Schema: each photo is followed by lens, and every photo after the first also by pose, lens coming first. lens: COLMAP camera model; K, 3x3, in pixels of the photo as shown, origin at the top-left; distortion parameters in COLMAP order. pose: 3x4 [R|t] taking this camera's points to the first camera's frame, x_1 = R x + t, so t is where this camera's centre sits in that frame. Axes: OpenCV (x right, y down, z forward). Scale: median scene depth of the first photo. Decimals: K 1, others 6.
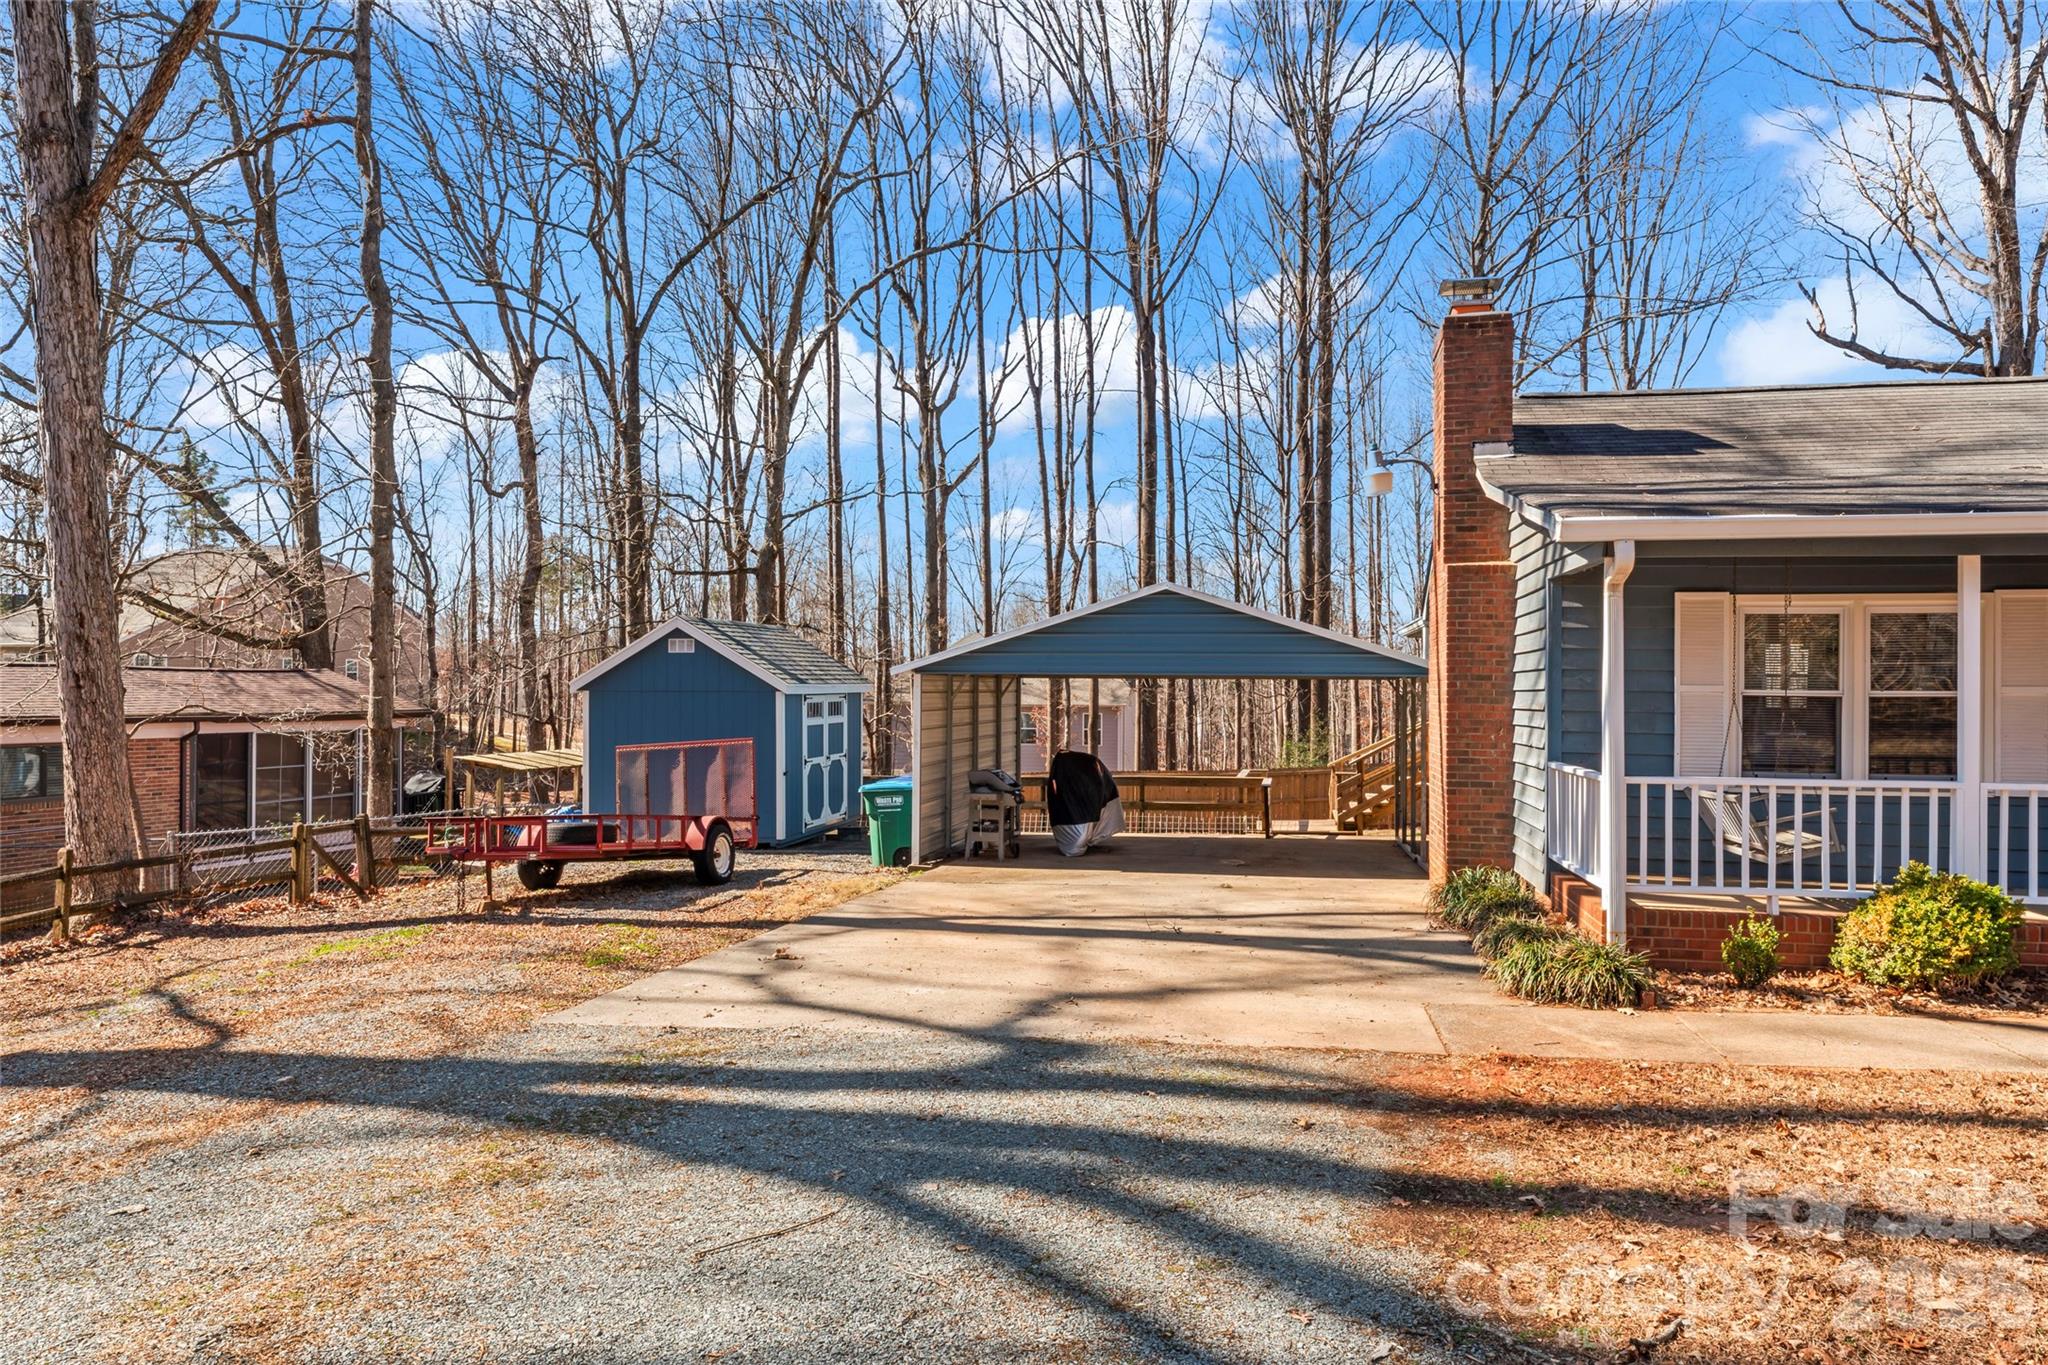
lens RADIAL K [[1403.6, 0, 1024.0], [0, 1403.6, 682.5], [0, 0, 1]] dist [0.001356, 0.000203]
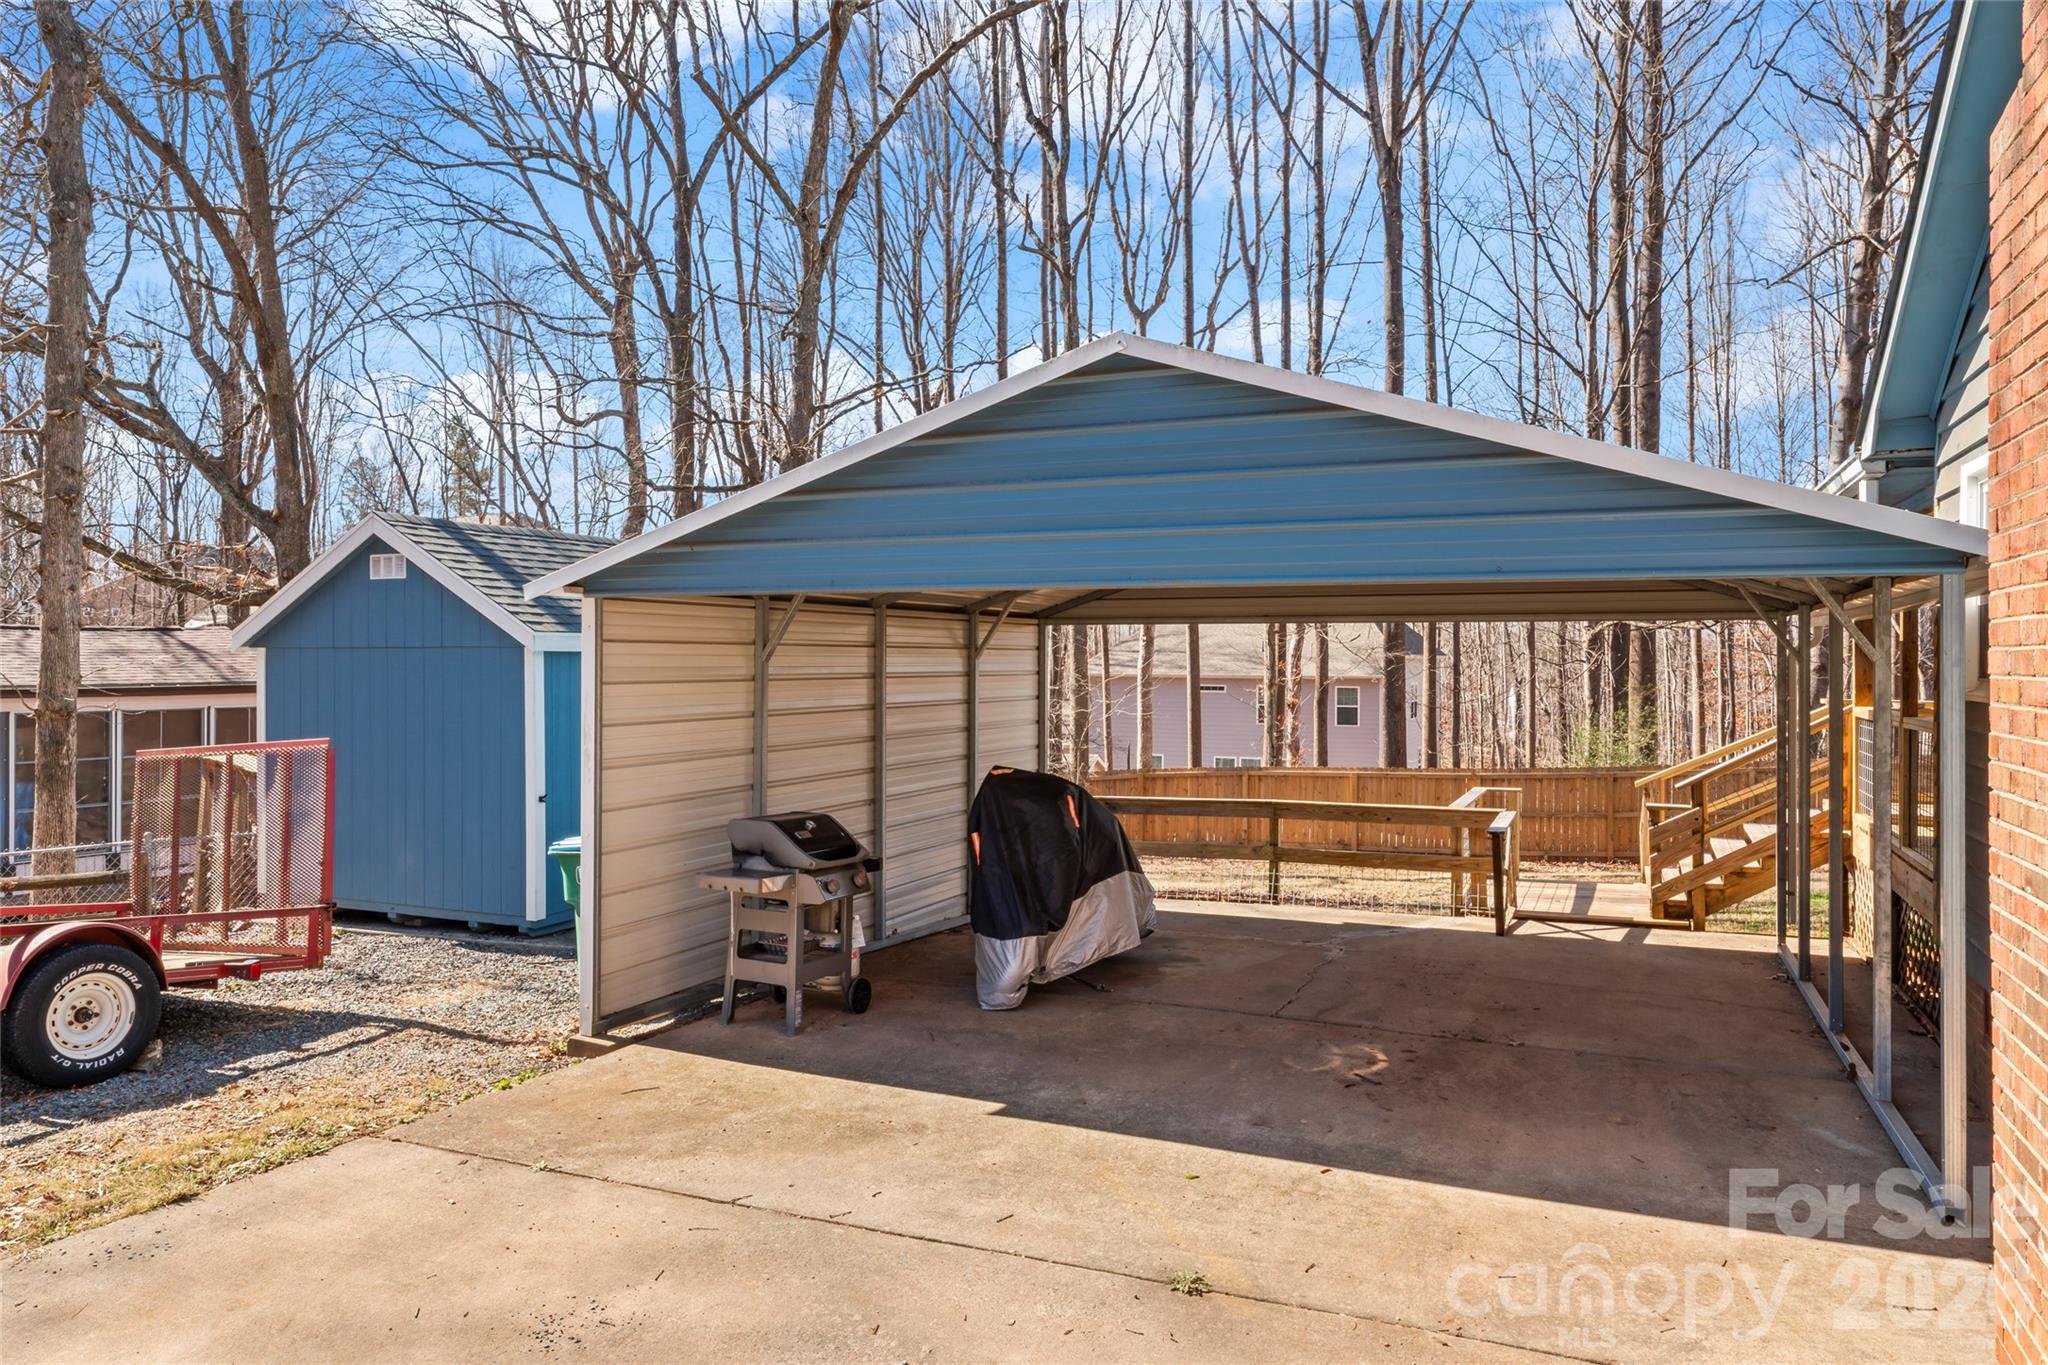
lens RADIAL K [[1365.0, 0, 1024.0], [0, 1365.0, 682.5], [0, 0, 1]] dist [0.000504, 0.000538]
pose [[0.973960, -0.001018, -0.226717, 0.078087], [0.005394, 0.999811, 0.018682, 0.006778], [0.226655, -0.019419, 0.973782, 0.319706]]
